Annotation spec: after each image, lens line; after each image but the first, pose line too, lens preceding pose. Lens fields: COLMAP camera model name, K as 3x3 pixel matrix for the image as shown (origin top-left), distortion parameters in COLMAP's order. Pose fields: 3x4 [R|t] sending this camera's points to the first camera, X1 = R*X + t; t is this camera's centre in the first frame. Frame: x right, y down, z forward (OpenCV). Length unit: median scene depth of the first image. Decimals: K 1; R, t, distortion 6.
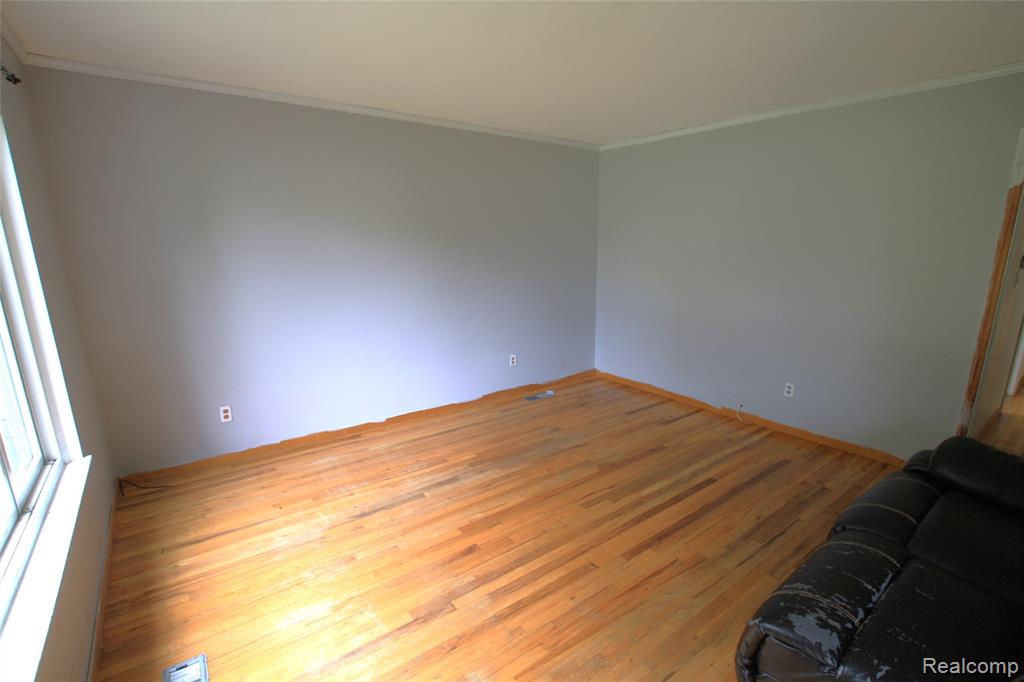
lens RADIAL K [[475.1, 0, 517.9], [0, 475.1, 347.5], [0, 0, 1]] dist [-0.028529, 0.001391]
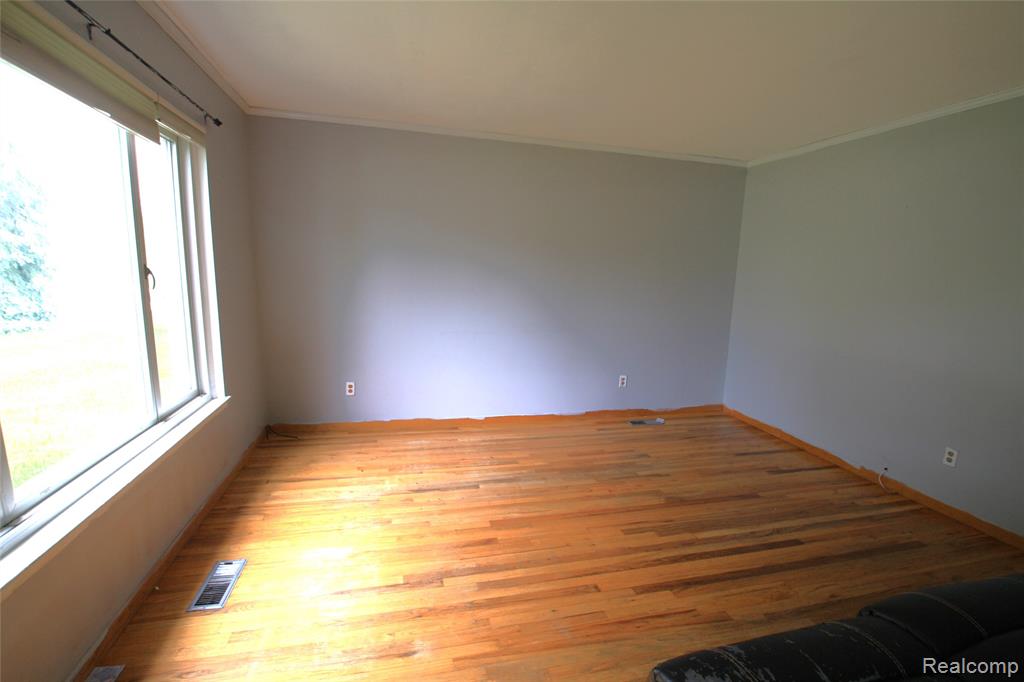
lens RADIAL K [[475.1, 0, 521.3], [0, 475.1, 343.8], [0, 0, 1]] dist [-0.028529, 0.001391]
pose [[0.923301, 0.096299, -0.371809, 0.248864], [-0.120699, 0.991763, -0.042861, 0.030611], [0.364619, 0.084450, 0.927319, 0.031200]]
